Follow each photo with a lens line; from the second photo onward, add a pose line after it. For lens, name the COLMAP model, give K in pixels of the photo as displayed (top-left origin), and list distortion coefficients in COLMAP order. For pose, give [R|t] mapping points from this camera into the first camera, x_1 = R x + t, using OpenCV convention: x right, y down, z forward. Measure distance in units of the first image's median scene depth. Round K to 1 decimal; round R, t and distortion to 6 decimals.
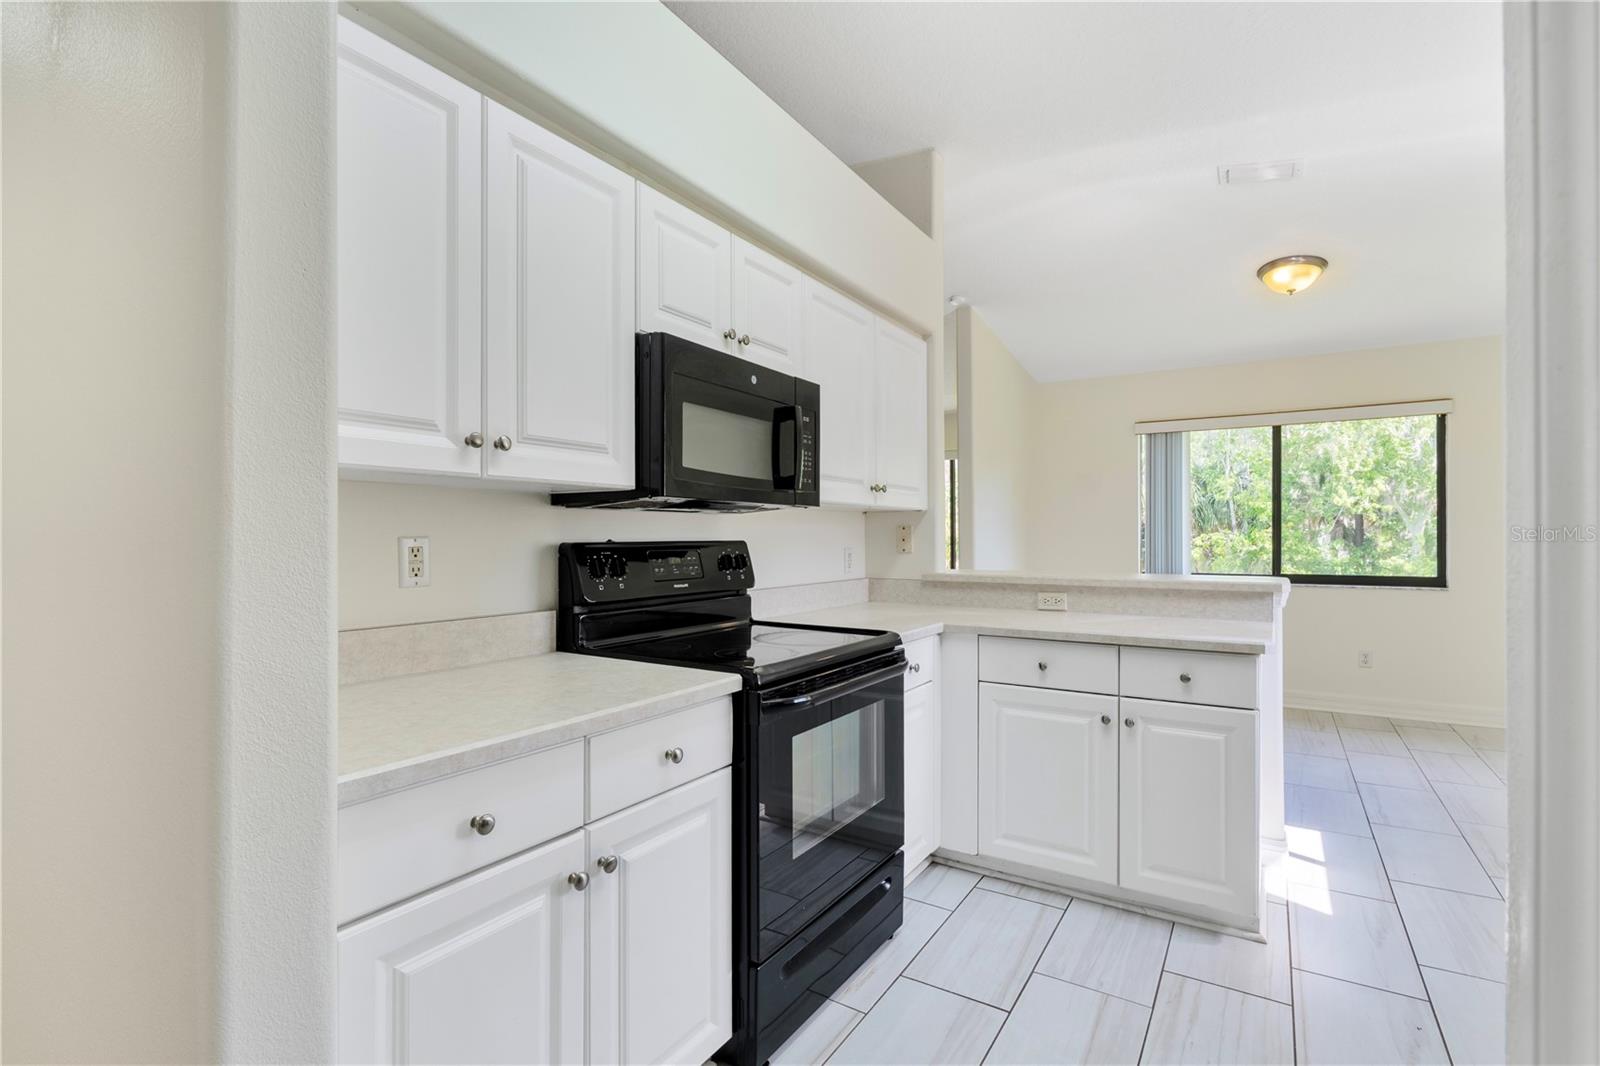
lens RADIAL K [[749.5, 0, 806.7], [0, 749.5, 537.2], [0, 0, 1]] dist [-0.000780, -0.000170]
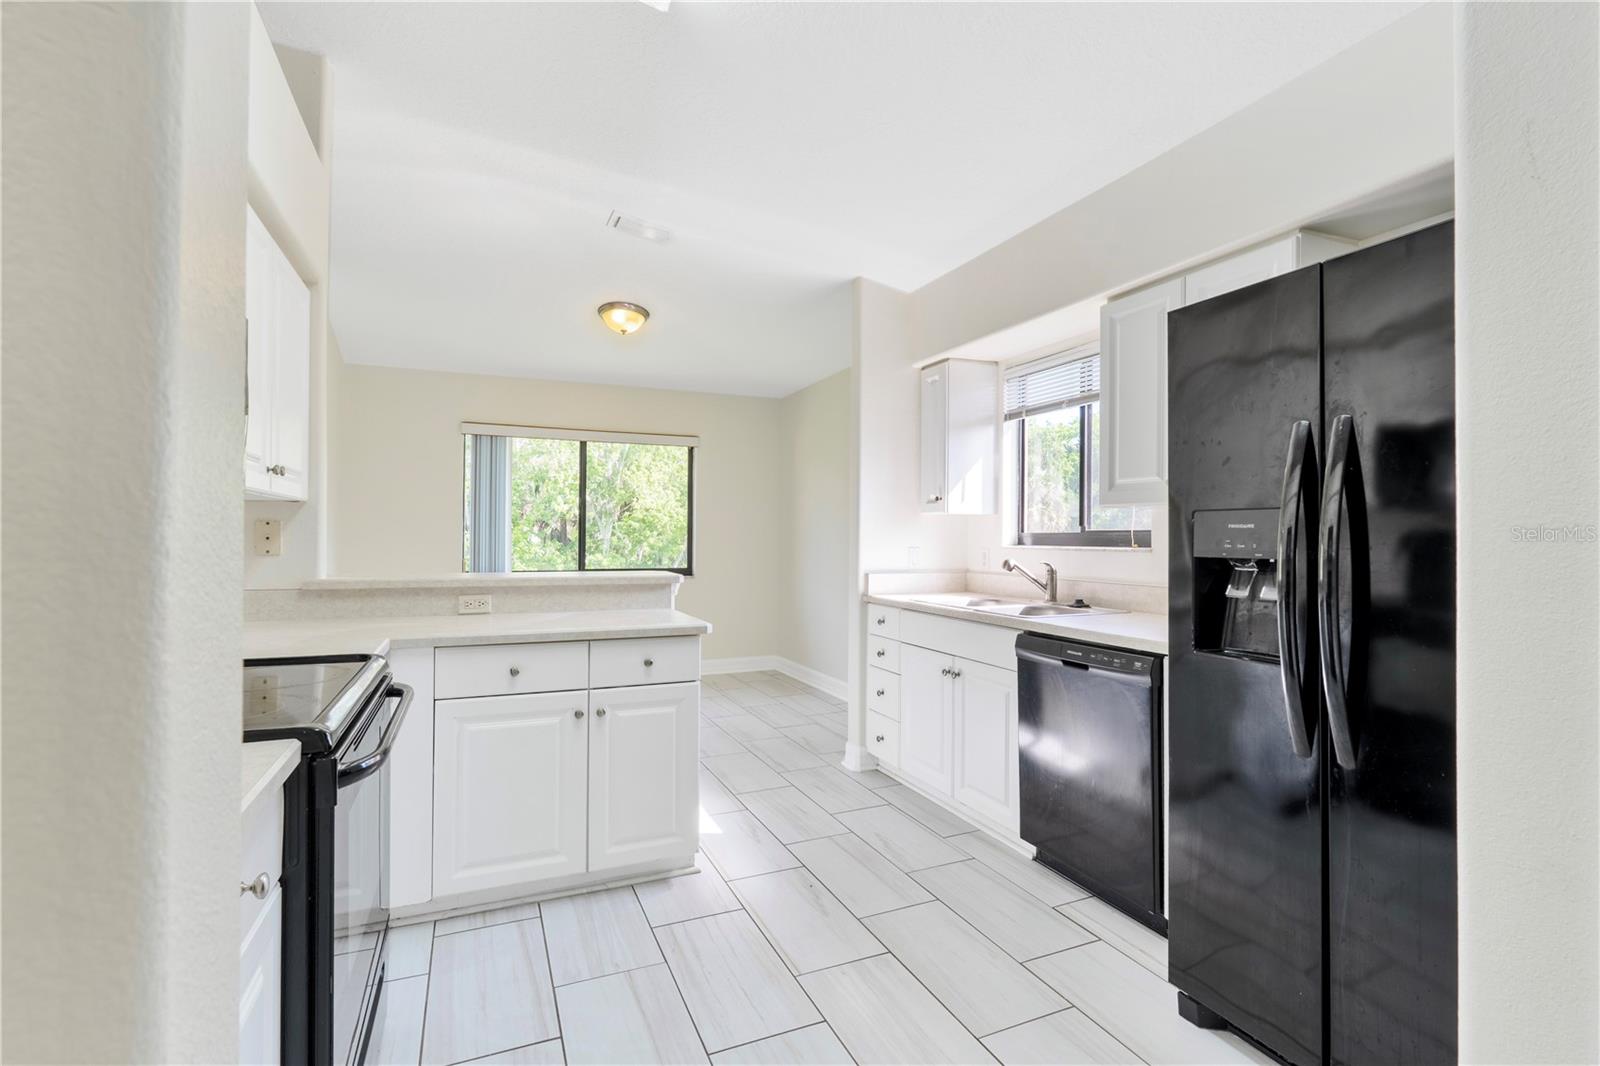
lens RADIAL K [[735.0, 0, 800.0], [0, 735.0, 533.0], [0, 0, 1]] dist [-0.004177, -0.000514]
pose [[0.565751, 0.010172, 0.824514, -0.142160], [-0.005955, 0.999948, -0.008250, 0.000728], [-0.824555, -0.000242, 0.565782, 0.097187]]
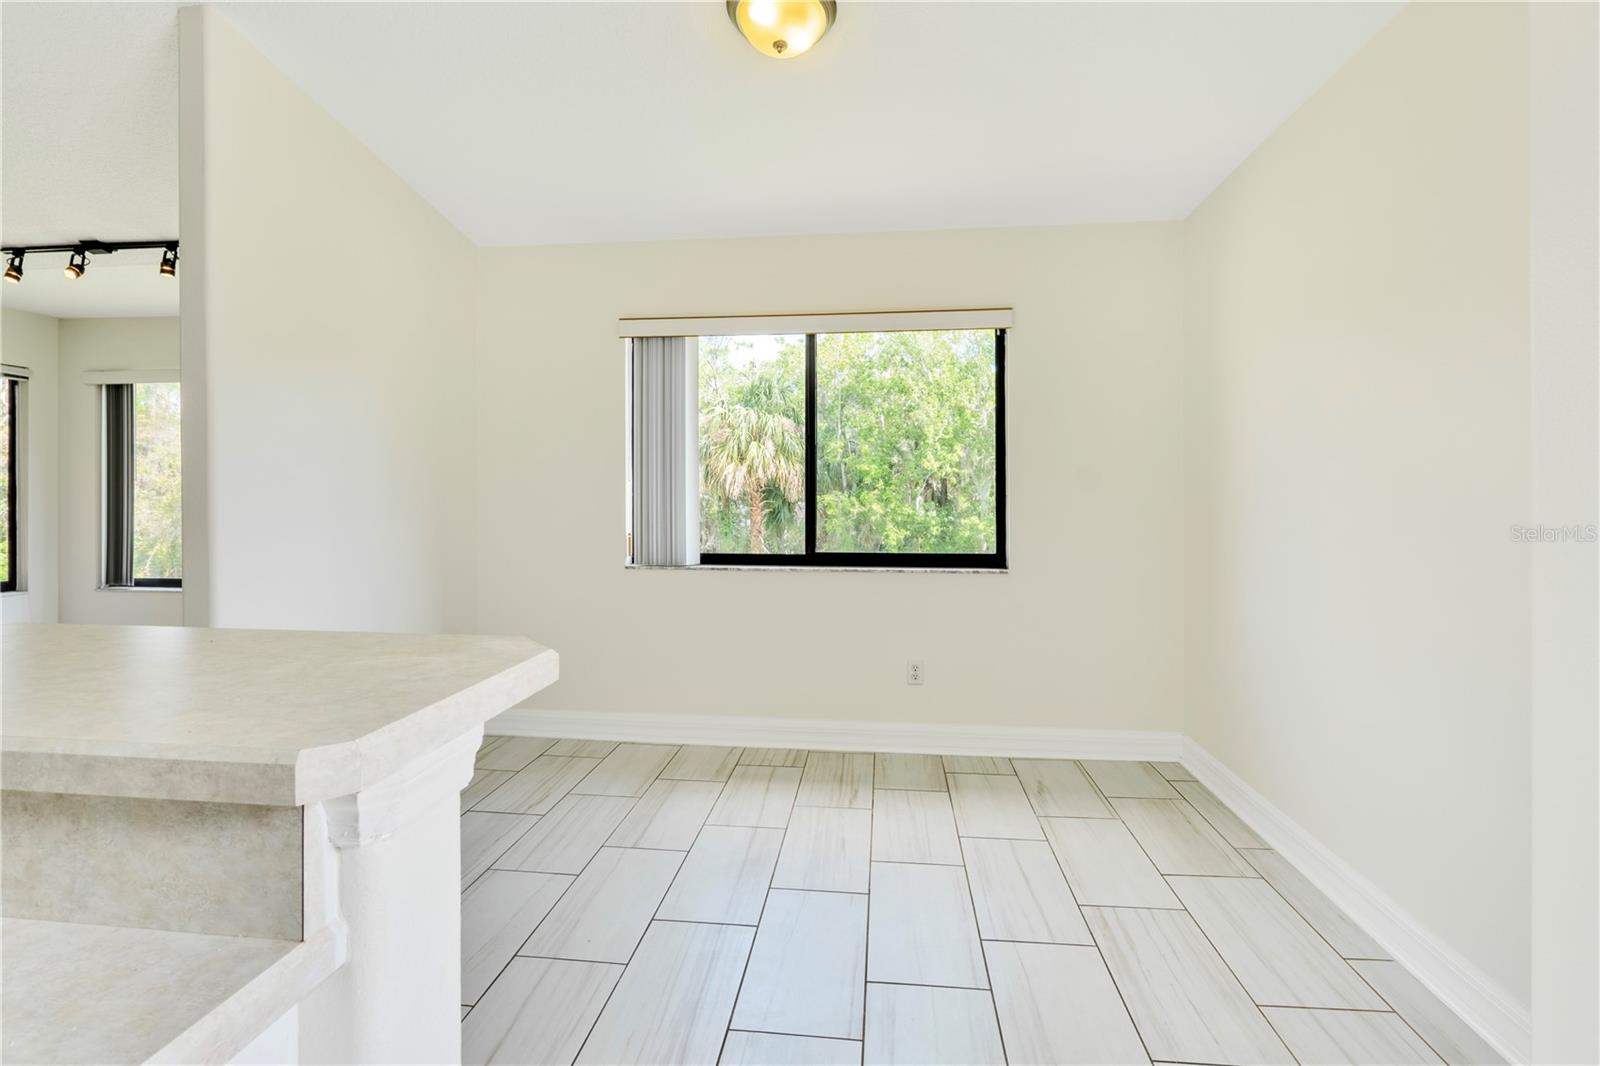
lens RADIAL K [[750.1, 0, 805.4], [0, 750.1, 496.6], [0, 0, 1]] dist [-0.021031, -0.000150]
pose [[0.901752, -0.000395, 0.432254, 0.392586], [0.001713, 0.999995, -0.002659, 0.000163], [-0.432251, 0.003139, 0.901748, 0.462223]]
